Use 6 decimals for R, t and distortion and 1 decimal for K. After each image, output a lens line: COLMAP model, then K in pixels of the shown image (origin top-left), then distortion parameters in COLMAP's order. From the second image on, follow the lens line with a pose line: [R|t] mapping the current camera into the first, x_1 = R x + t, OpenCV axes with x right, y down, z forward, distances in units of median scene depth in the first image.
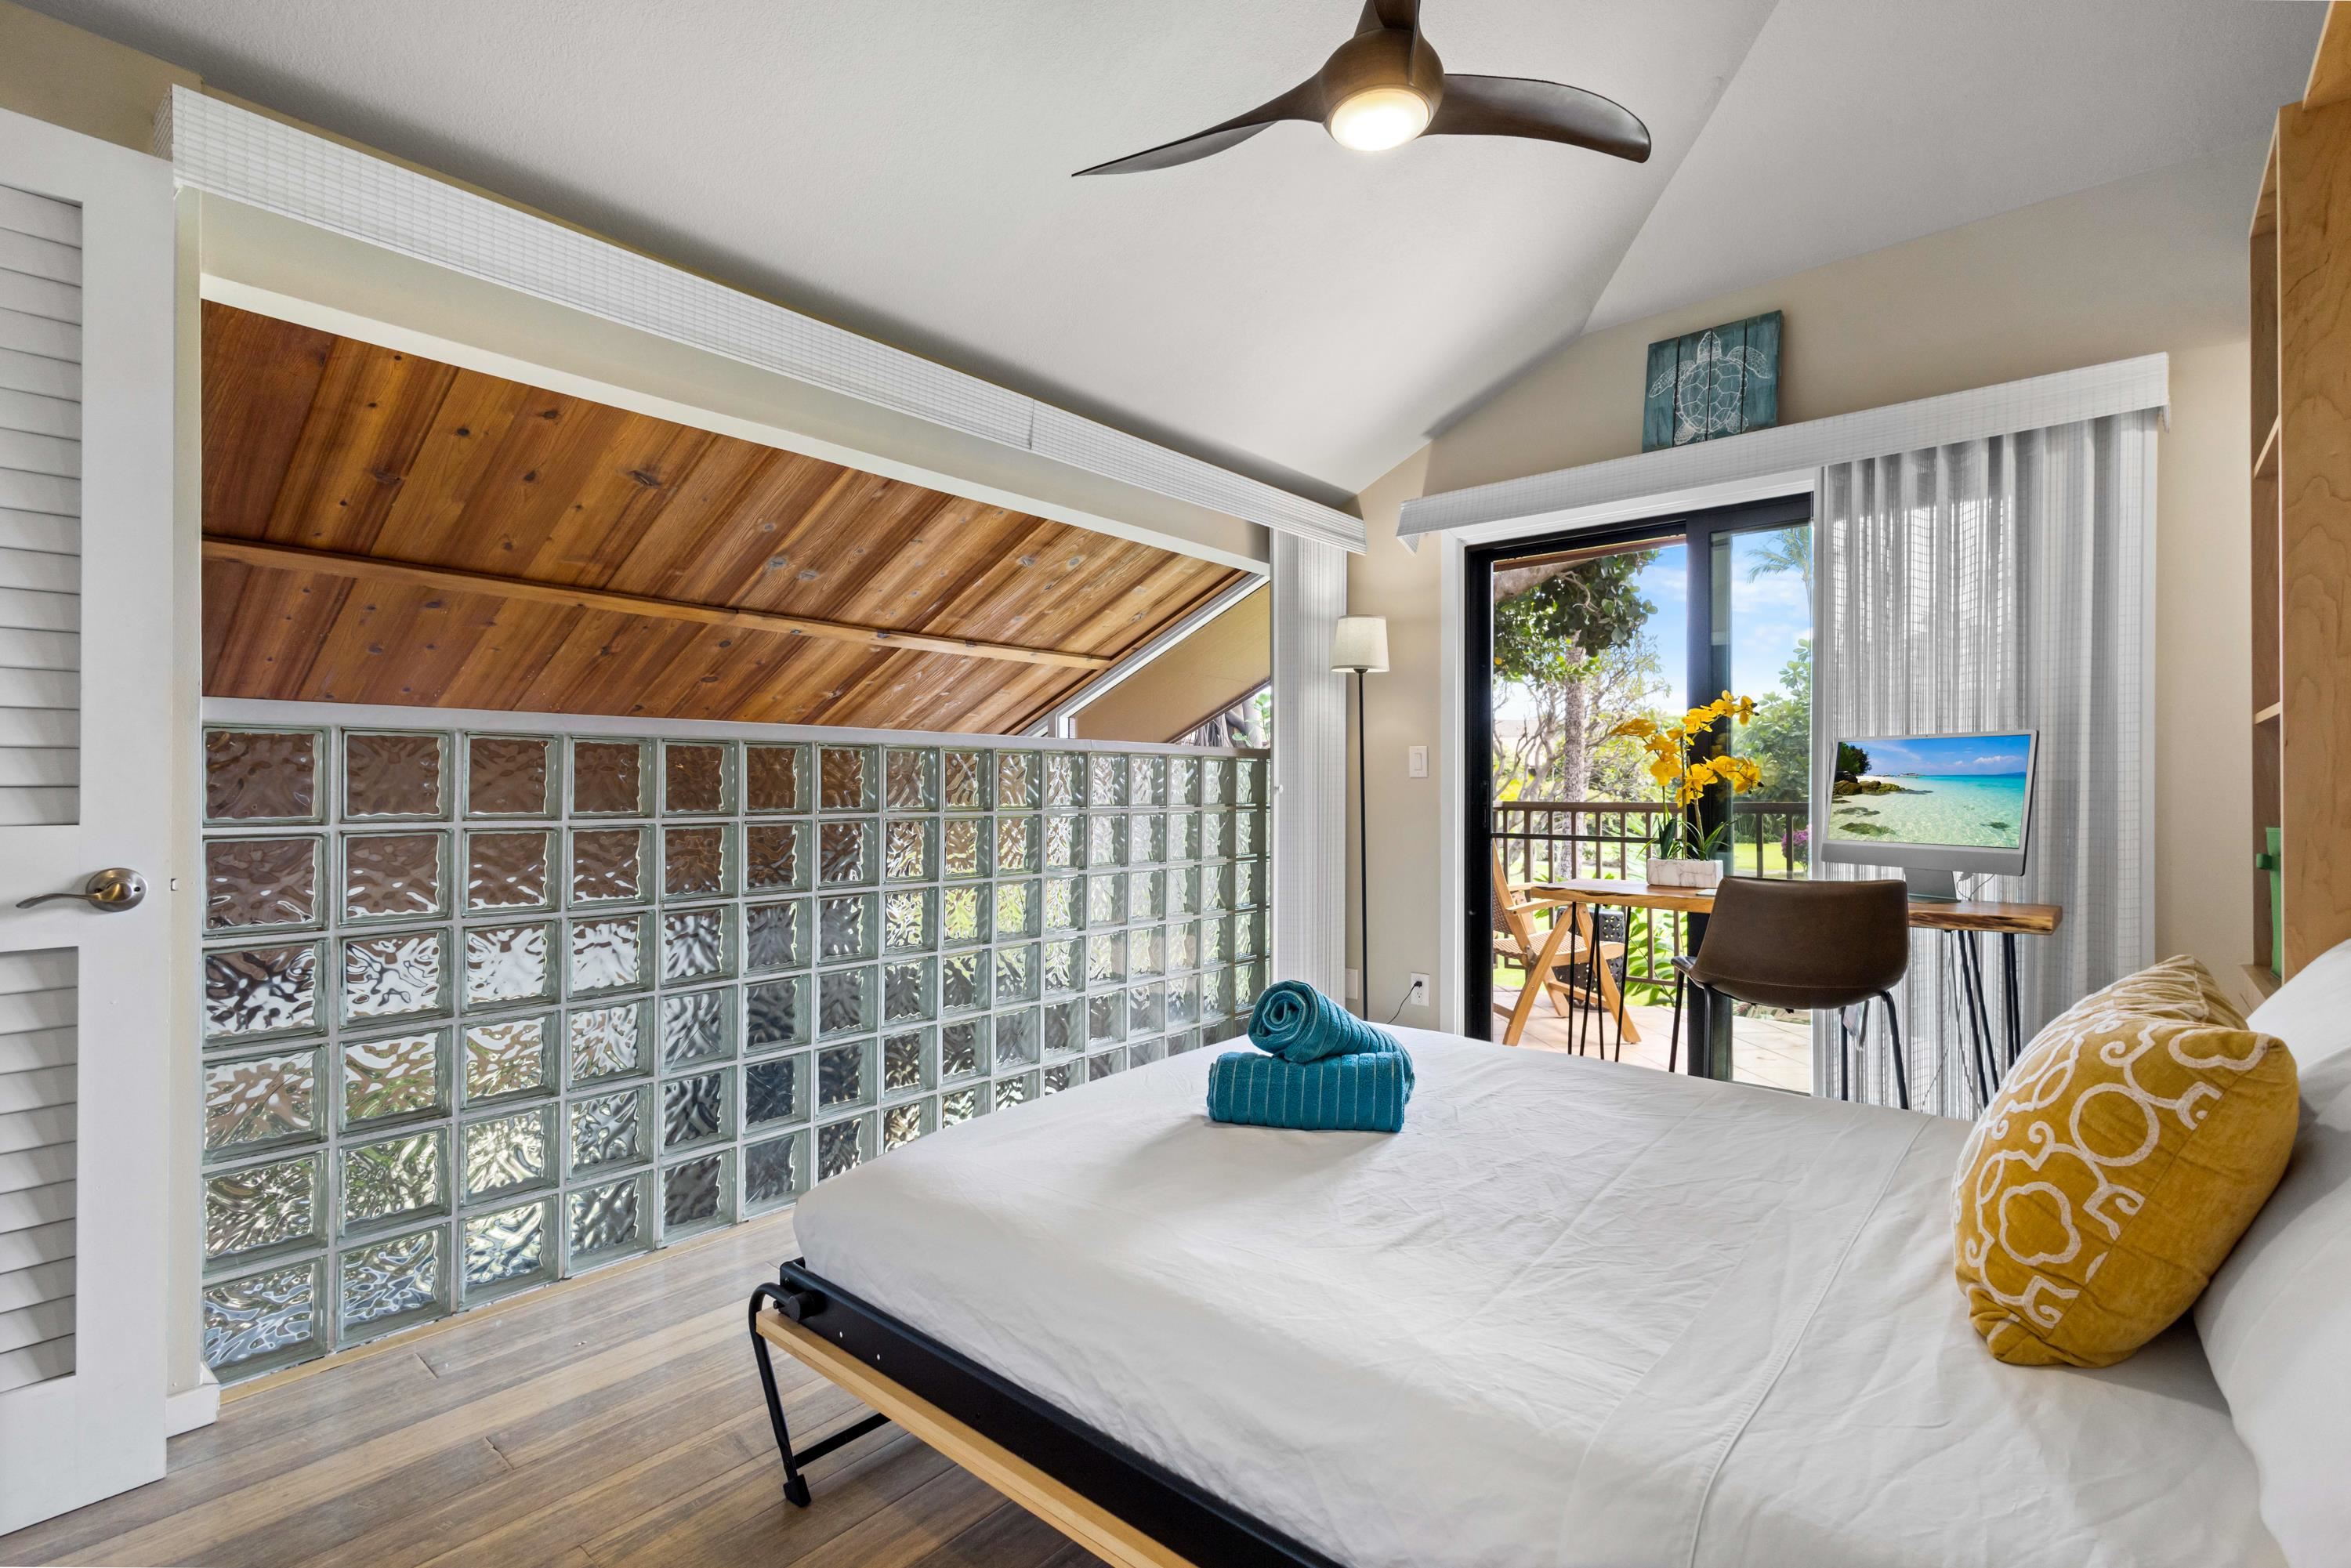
lens RADIAL K [[1070.3, 0, 1174.0], [0, 1070.3, 782.0], [0, 0, 1]] dist [0.001173, -0.006006]
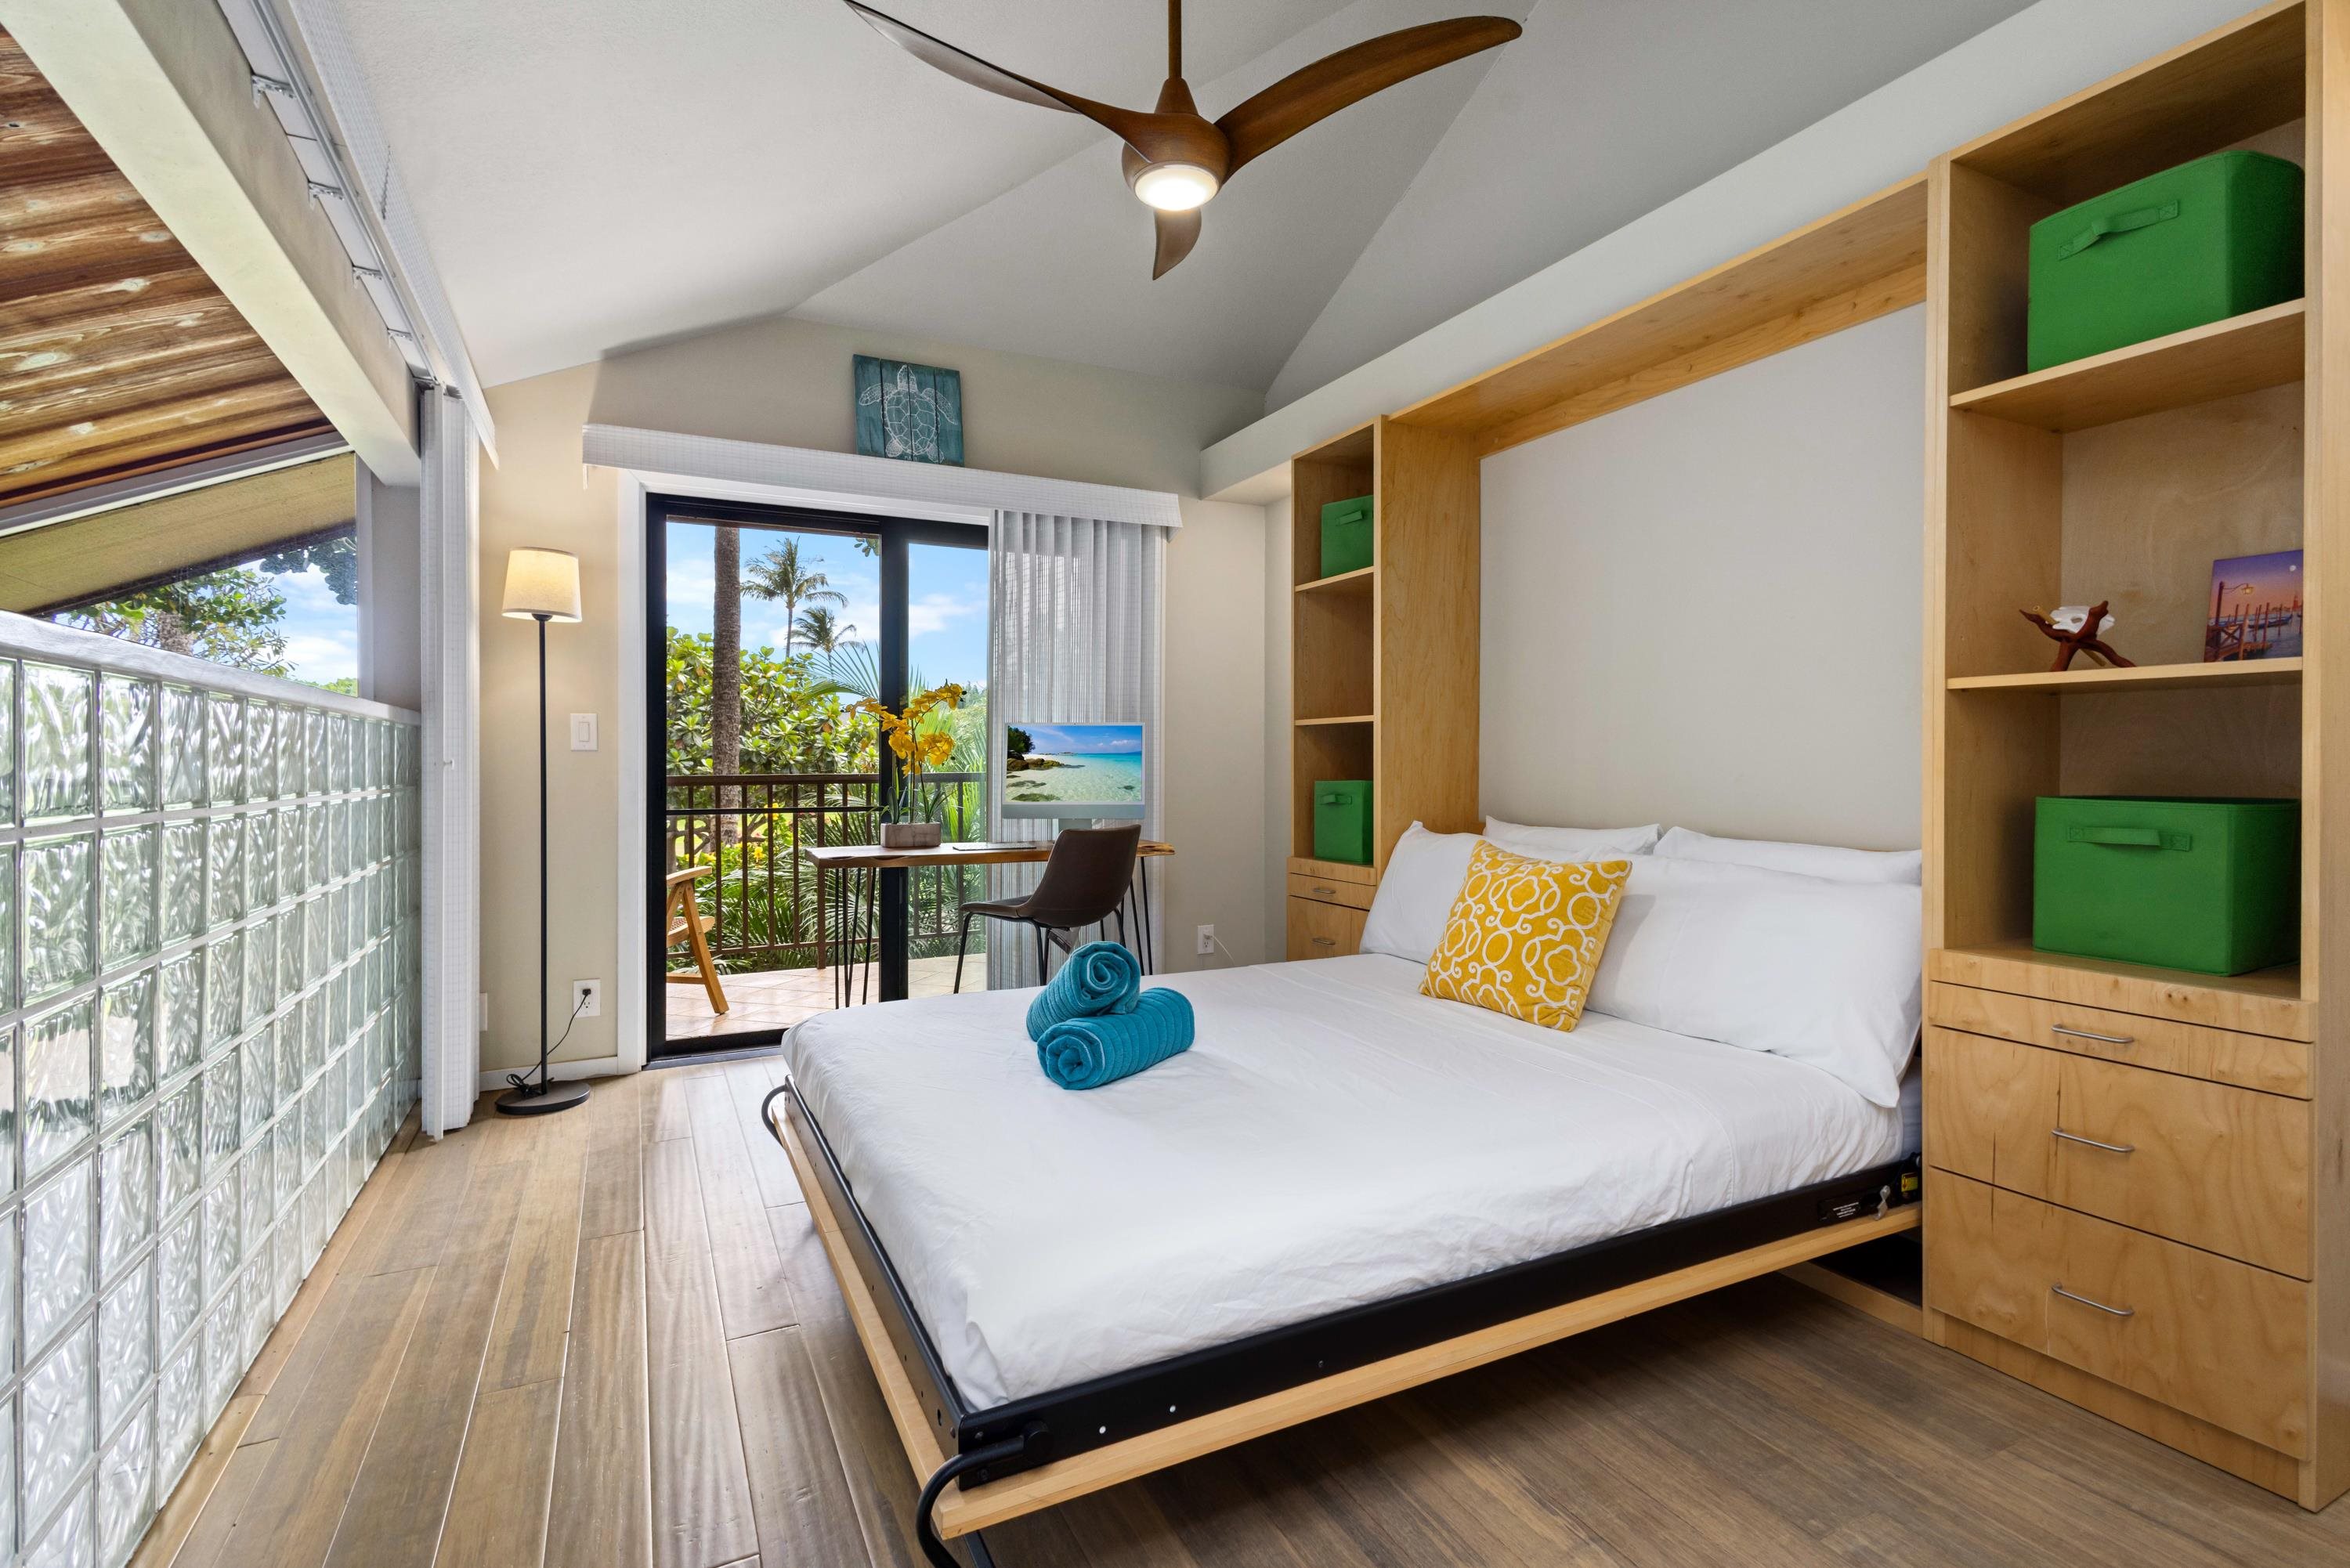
lens RADIAL K [[1085.8, 0, 1166.4], [0, 1085.8, 768.2], [0, 0, 1]] dist [0.002080, -0.006076]
pose [[0.384858, -0.008120, 0.922940, -0.586195], [-0.001532, 0.999954, 0.009436, 0.001850], [-0.922975, -0.005045, 0.384828, 0.357544]]
